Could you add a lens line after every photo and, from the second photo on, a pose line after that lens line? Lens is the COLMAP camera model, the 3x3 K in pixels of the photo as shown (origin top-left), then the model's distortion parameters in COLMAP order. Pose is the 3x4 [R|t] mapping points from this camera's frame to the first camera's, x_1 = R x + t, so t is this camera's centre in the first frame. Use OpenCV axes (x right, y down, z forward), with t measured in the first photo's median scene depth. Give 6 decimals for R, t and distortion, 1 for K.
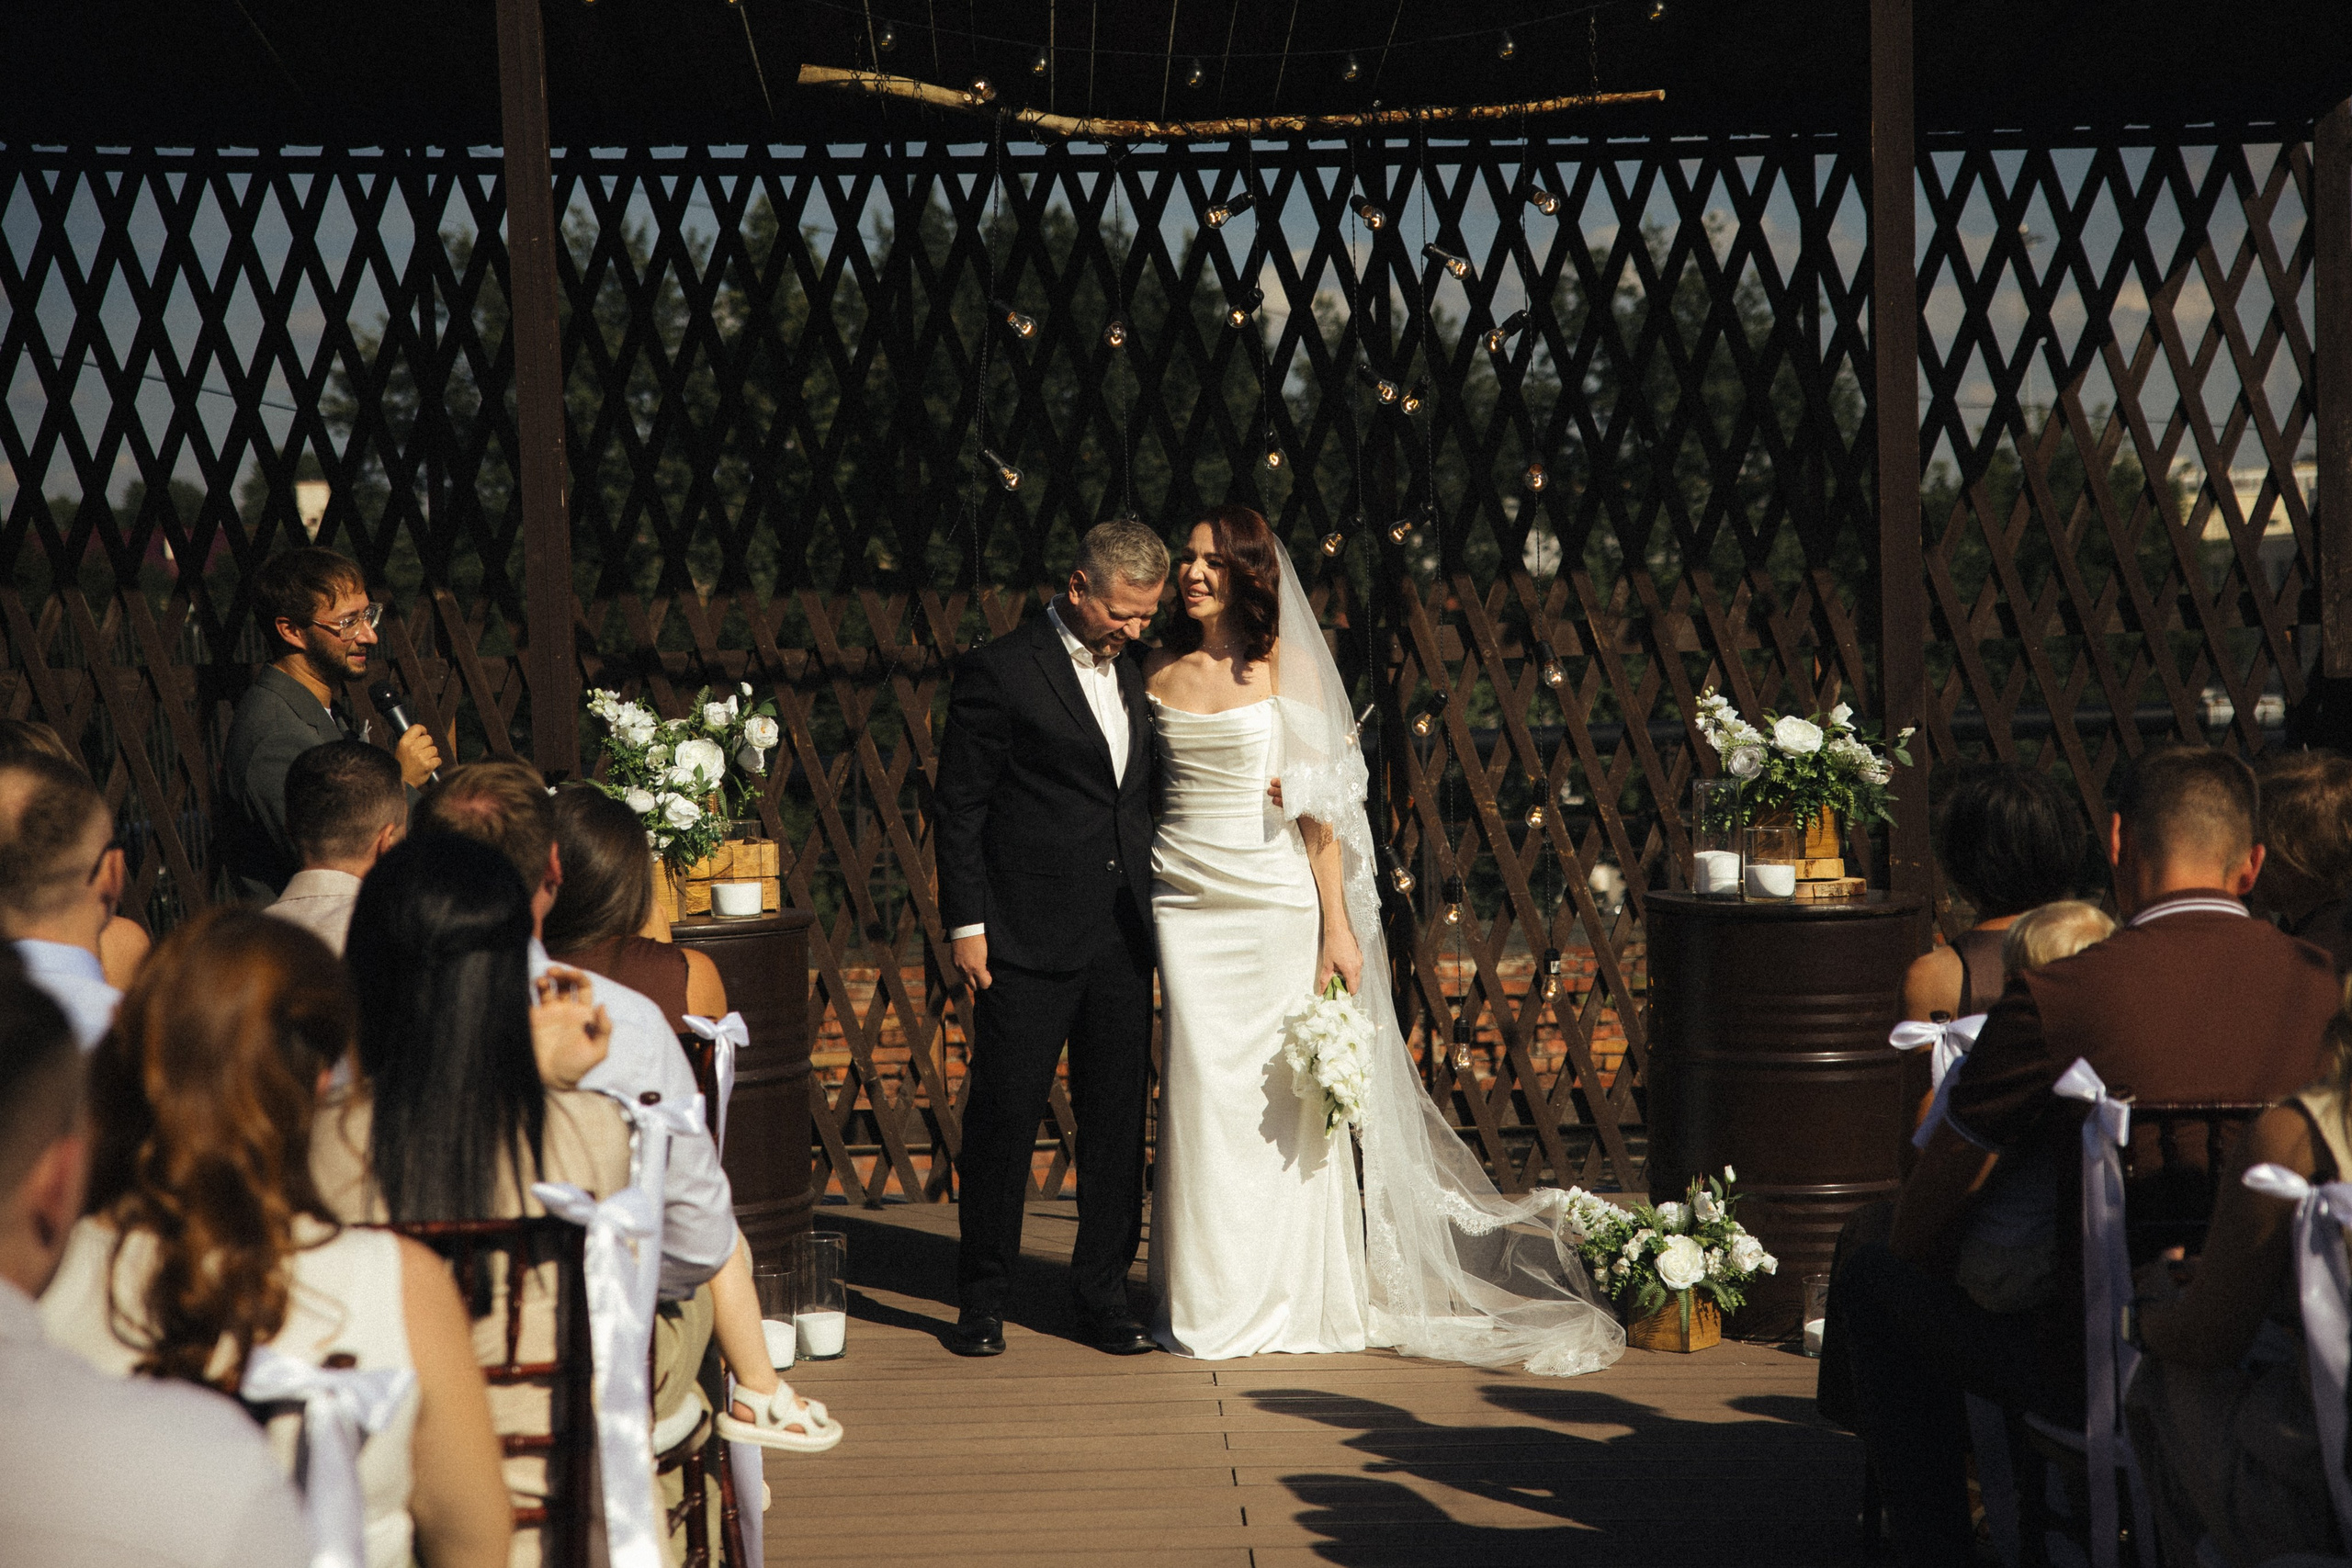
lens RADIAL K [[3918.9, 0, 1193.4], [0, 3918.9, 781.6], [0, 0, 1]] dist [0.210831, -0.173358]
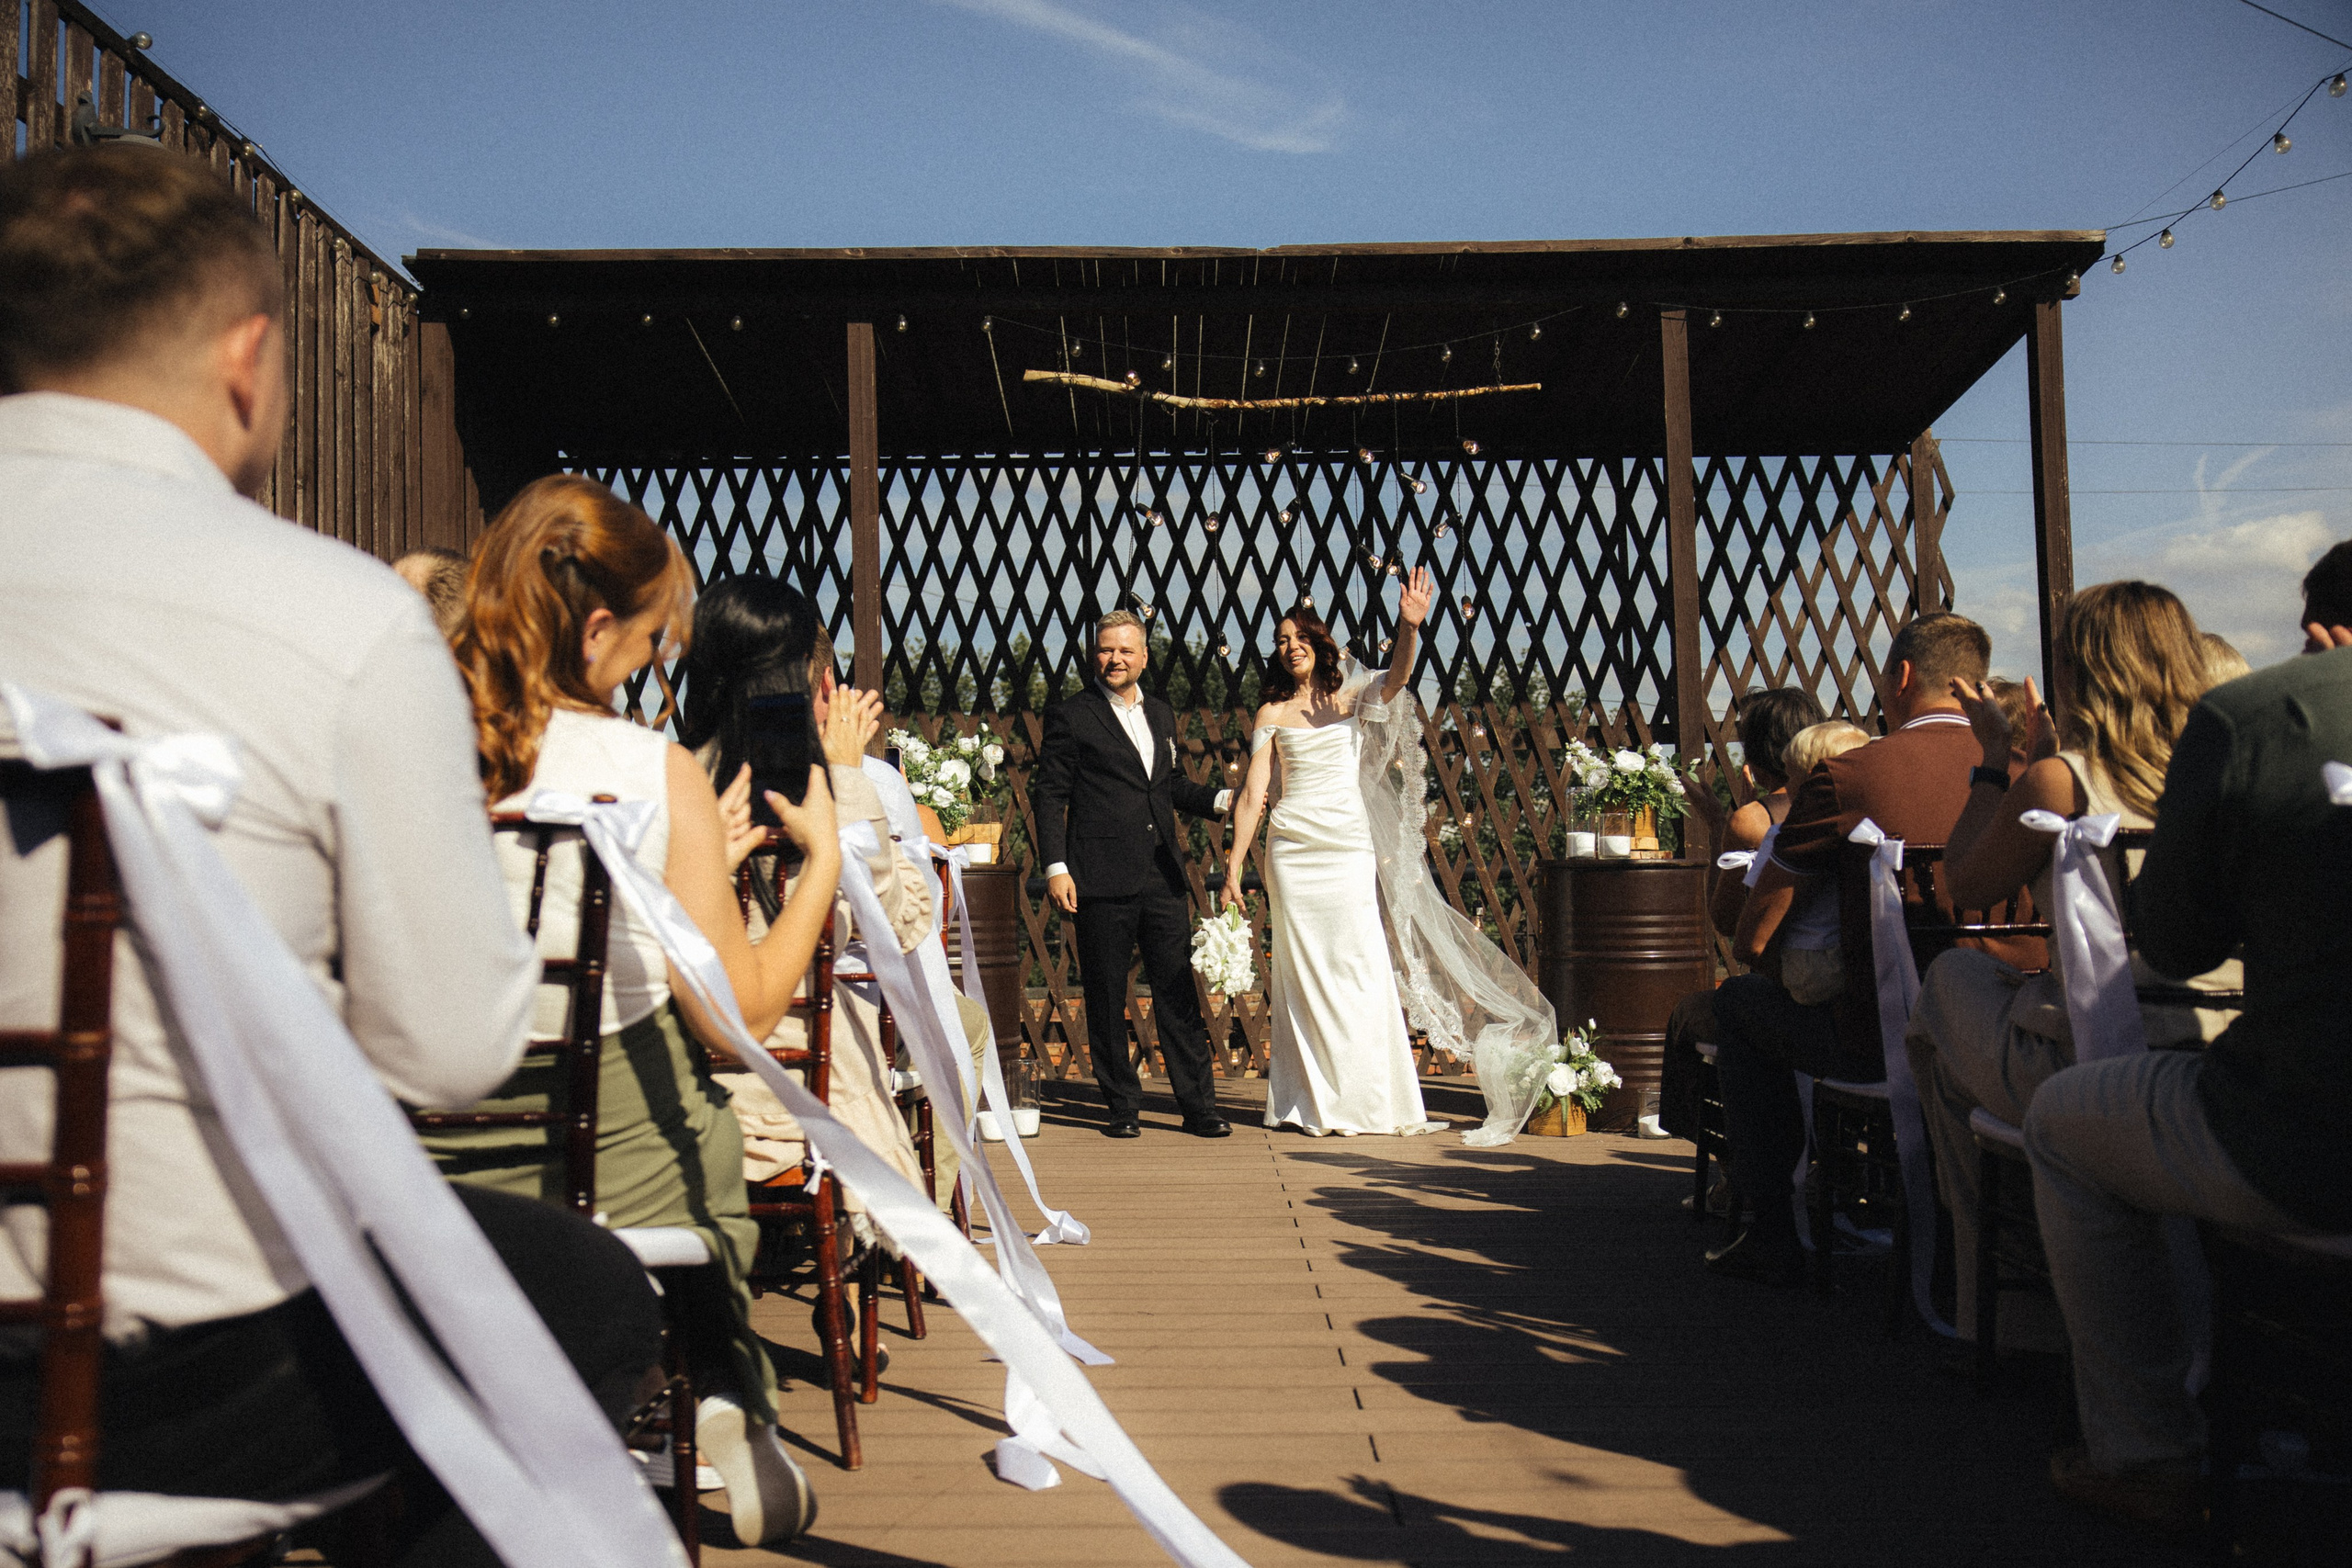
lens RADIAL K [[2130.7, 0, 1182.7], [0, 2130.7, 761.0], [0, 0, 1]] dist [-0.051669, 0.054728]
pose [[0.999468, 0.003948, -0.032380, -0.002460], [-0.007029, 0.995394, -0.095614, 0.073032], [0.031853, 0.095791, 0.994892, 0.120216]]
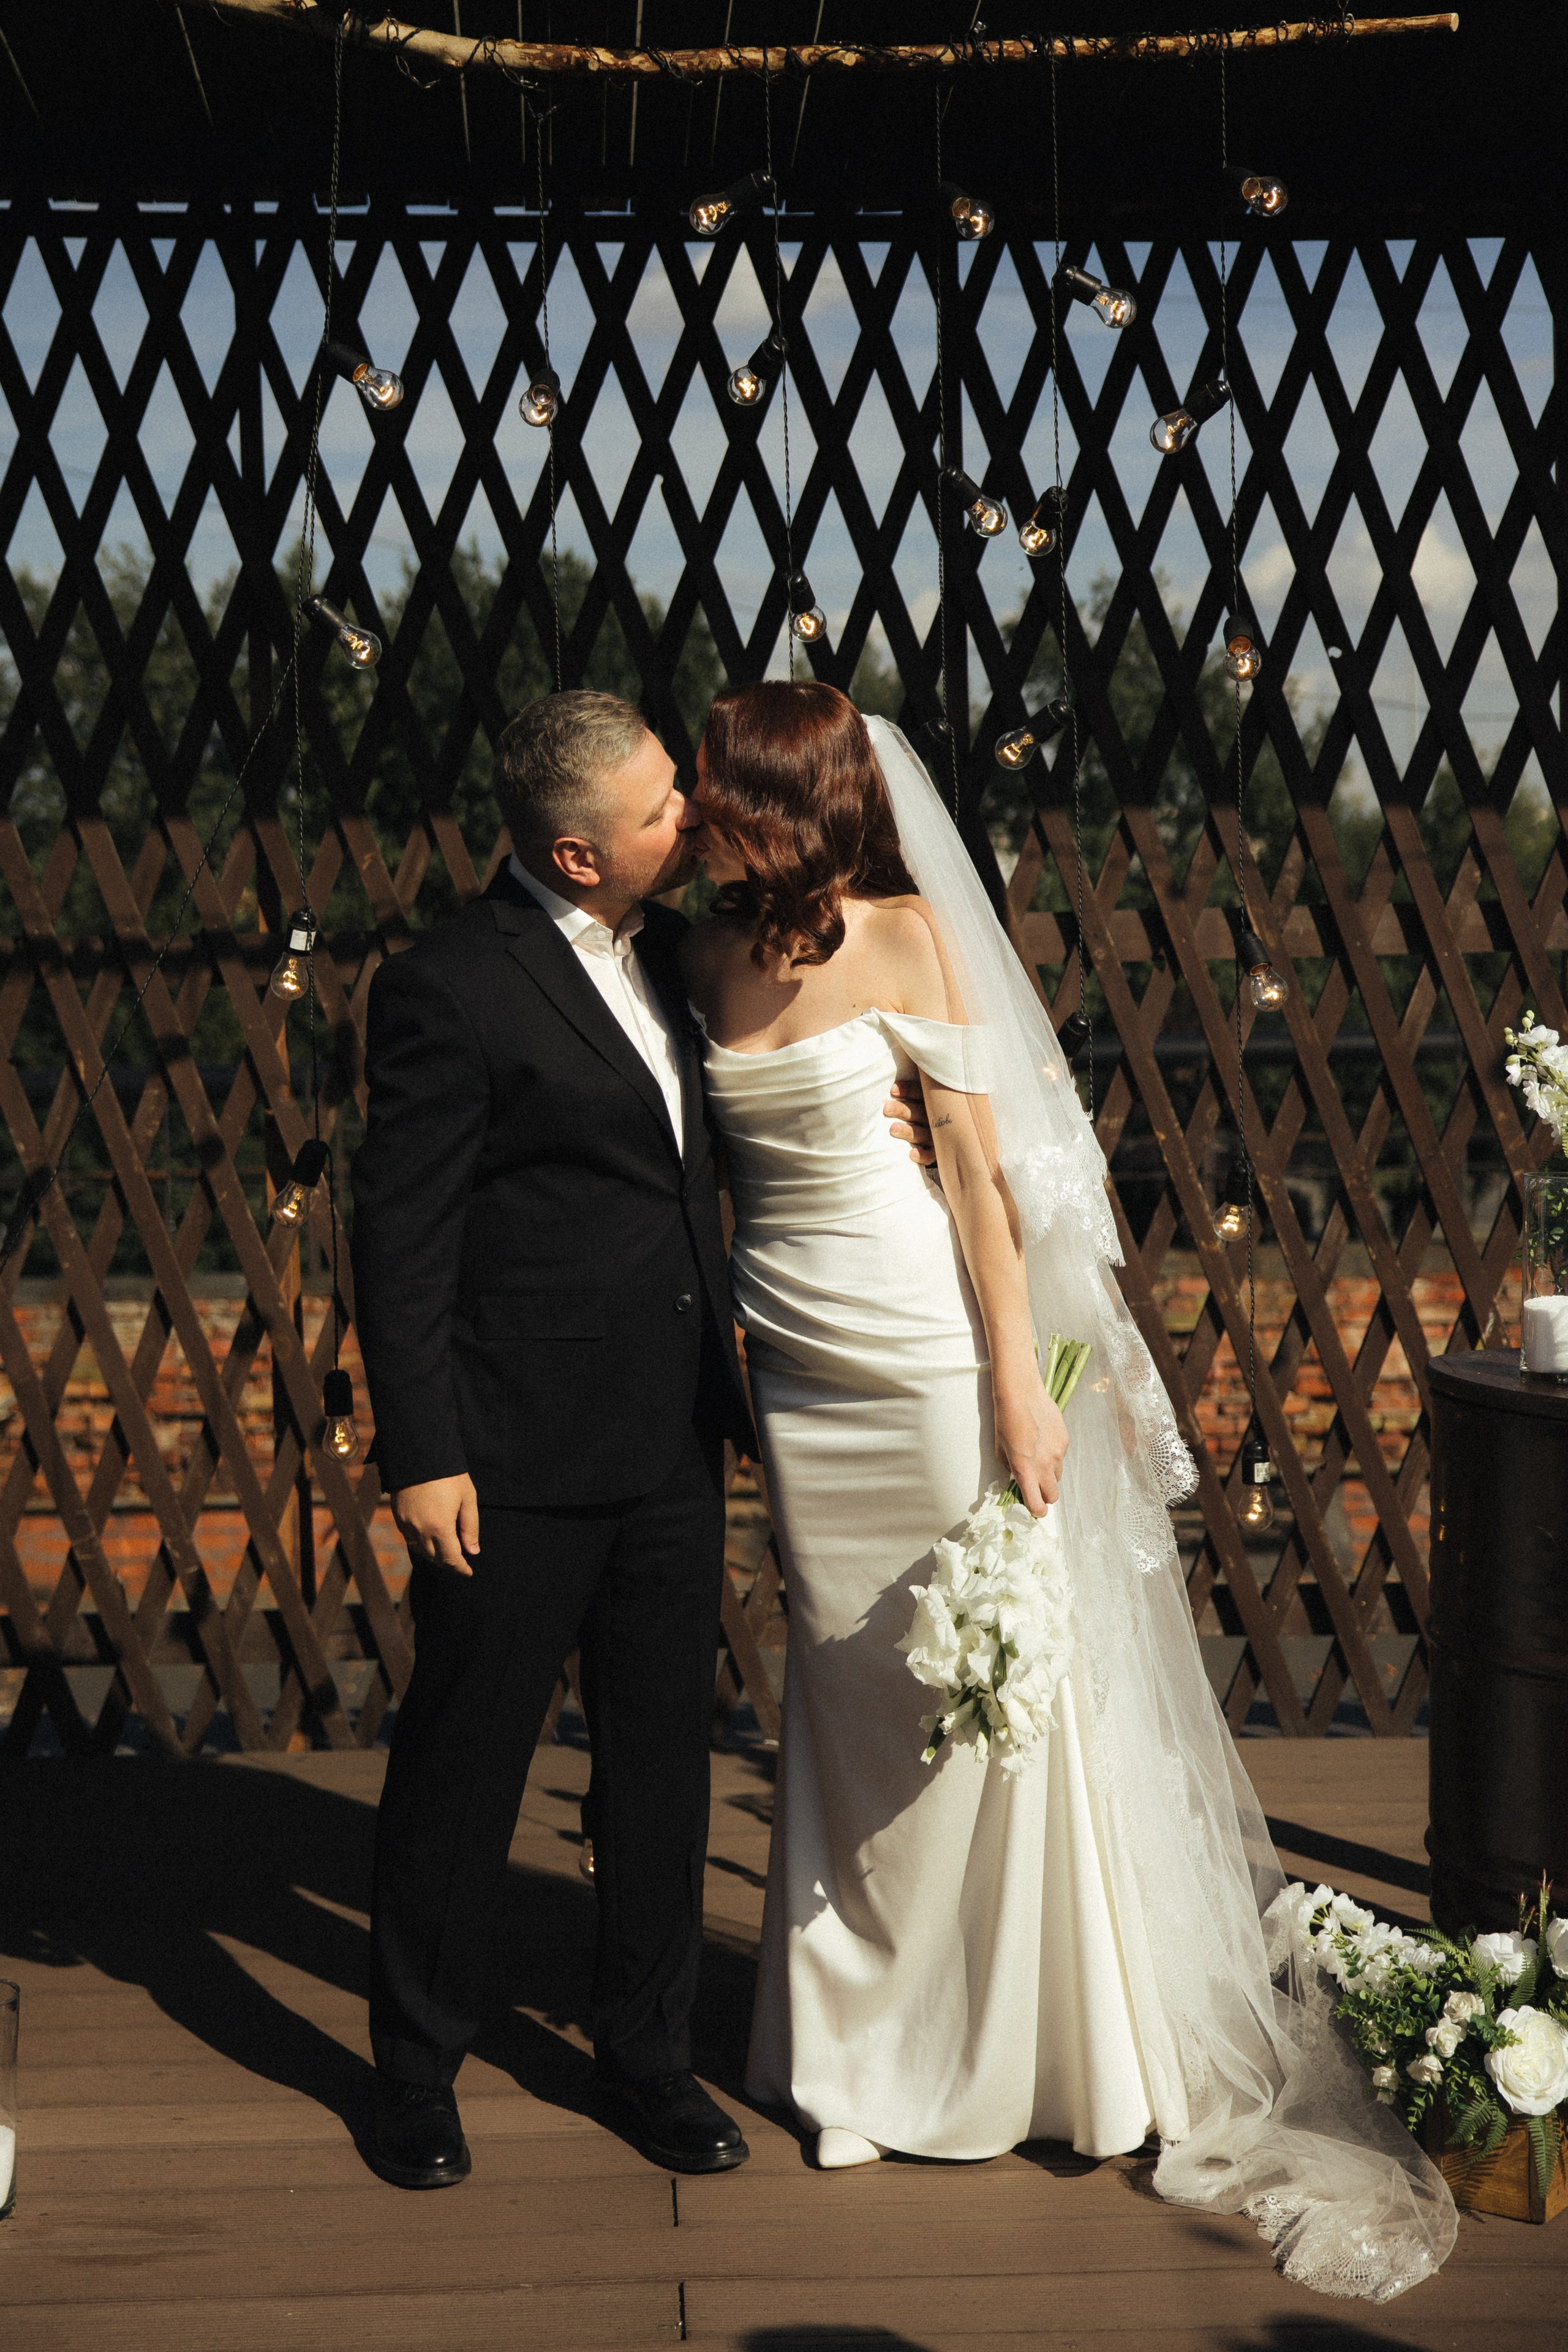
lens RADIAL K [[3388.2, 0, 782.3], [0, 3388.2, 1081.3], [0, 0, 1]] dist [0.103777, -0.060859]
pose [[0.999568, 0.009964, 0.027638, 0.004135], [-0.010061, 0.999944, 0.003373, -0.014550], [-0.027603, -0.003649, 0.999612, 0.497862]]
